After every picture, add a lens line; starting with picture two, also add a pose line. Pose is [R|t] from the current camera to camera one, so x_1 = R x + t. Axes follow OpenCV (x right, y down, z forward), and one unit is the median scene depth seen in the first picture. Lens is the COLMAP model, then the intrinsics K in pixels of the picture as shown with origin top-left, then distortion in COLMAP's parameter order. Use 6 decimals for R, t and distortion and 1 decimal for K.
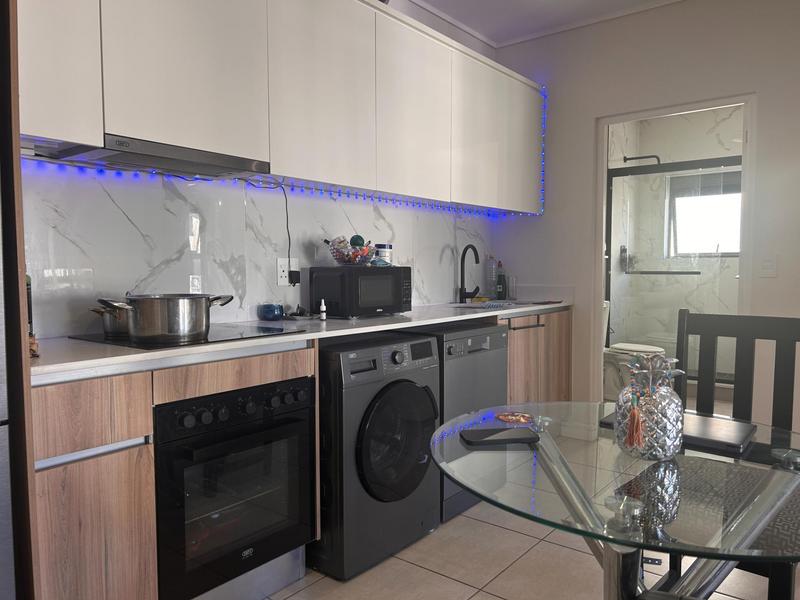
lens RADIAL K [[593.4, 0, 459.3], [0, 593.4, 301.8], [0, 0, 1]] dist [0.031605, -0.000188]
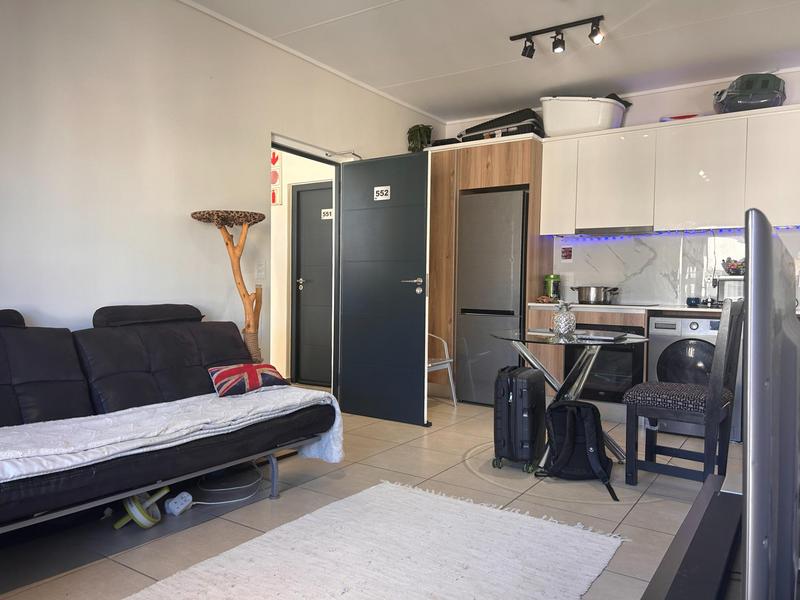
lens RADIAL K [[609.8, 0, 404.2], [0, 609.8, 301.9], [0, 0, 1]] dist [0.031509, -0.001521]
pose [[0.033385, 0.027756, -0.999057, 0.775328], [-0.069982, 0.997226, 0.025367, 0.016810], [0.996989, 0.069069, 0.035235, 0.034936]]
